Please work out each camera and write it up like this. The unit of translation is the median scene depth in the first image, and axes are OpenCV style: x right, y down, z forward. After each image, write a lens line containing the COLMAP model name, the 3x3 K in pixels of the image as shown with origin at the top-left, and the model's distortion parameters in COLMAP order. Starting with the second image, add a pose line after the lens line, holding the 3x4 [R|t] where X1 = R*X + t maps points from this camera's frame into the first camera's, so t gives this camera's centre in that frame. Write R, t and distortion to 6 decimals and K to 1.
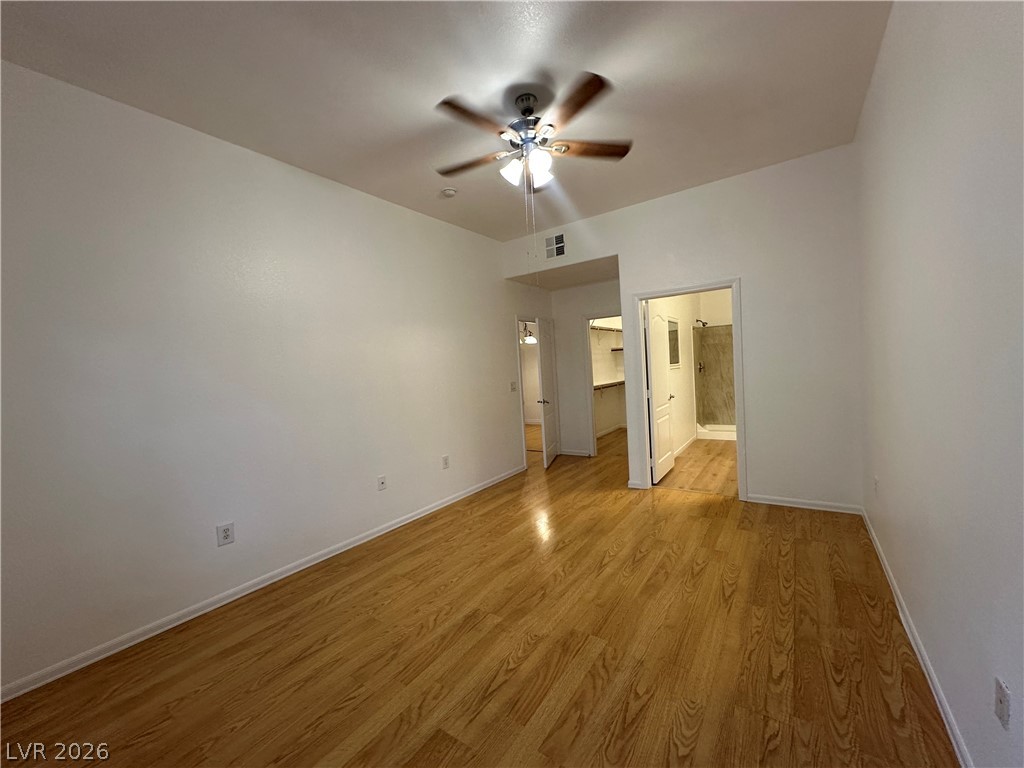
lens RADIAL K [[405.2, 0, 512.8], [0, 405.2, 386.0], [0, 0, 1]] dist [-0.000888, 0.000624]
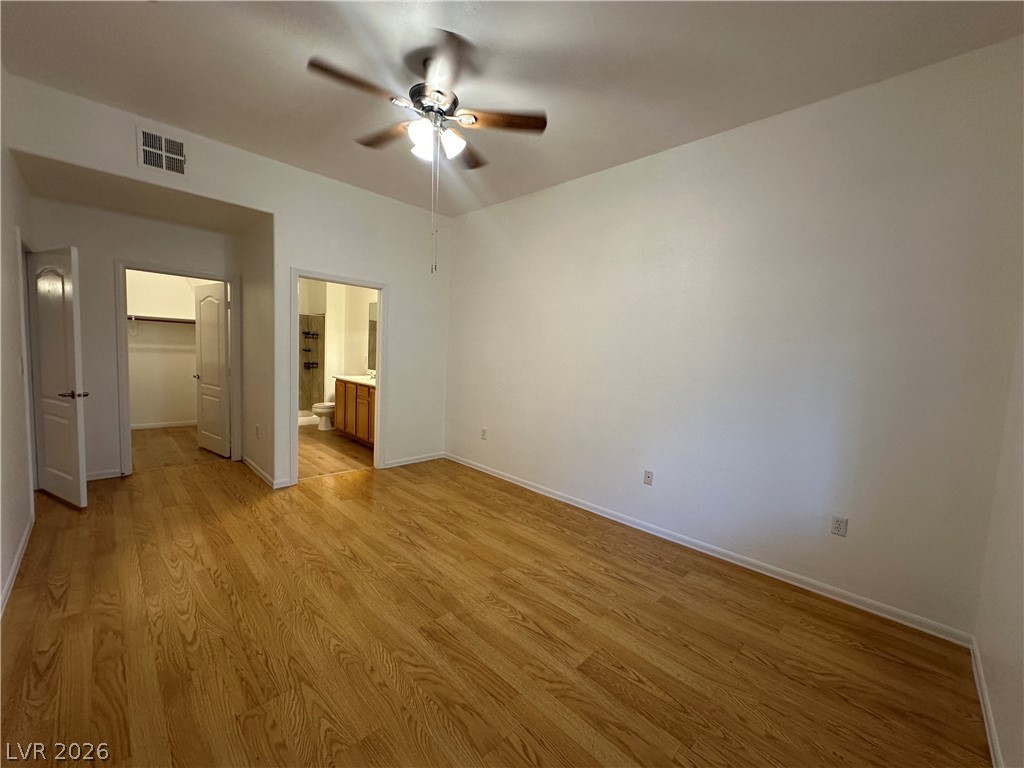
lens RADIAL K [[405.2, 0, 512.8], [0, 405.2, 386.0], [0, 0, 1]] dist [-0.000888, 0.000624]
pose [[0.167638, -0.012800, 0.985766, -0.757931], [-0.014402, 0.999777, 0.015431, 0.016807], [-0.985743, -0.016784, 0.167416, 0.567491]]
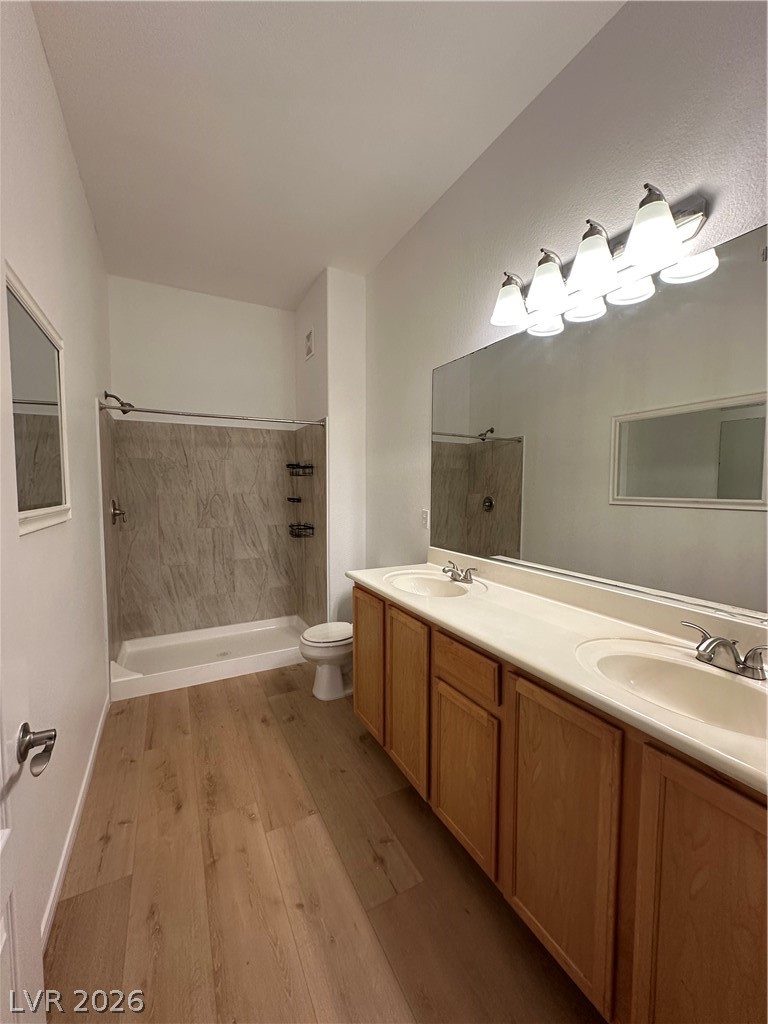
lens RADIAL K [[406.5, 0, 384.0], [0, 406.5, 512.0], [0, 0, 1]] dist [0.000230, 0.000470]
pose [[0.459764, 0.003876, 0.888033, 0.578189], [0.018365, 0.999735, -0.013872, -0.091855], [-0.887851, 0.022687, 0.459571, 1.466238]]
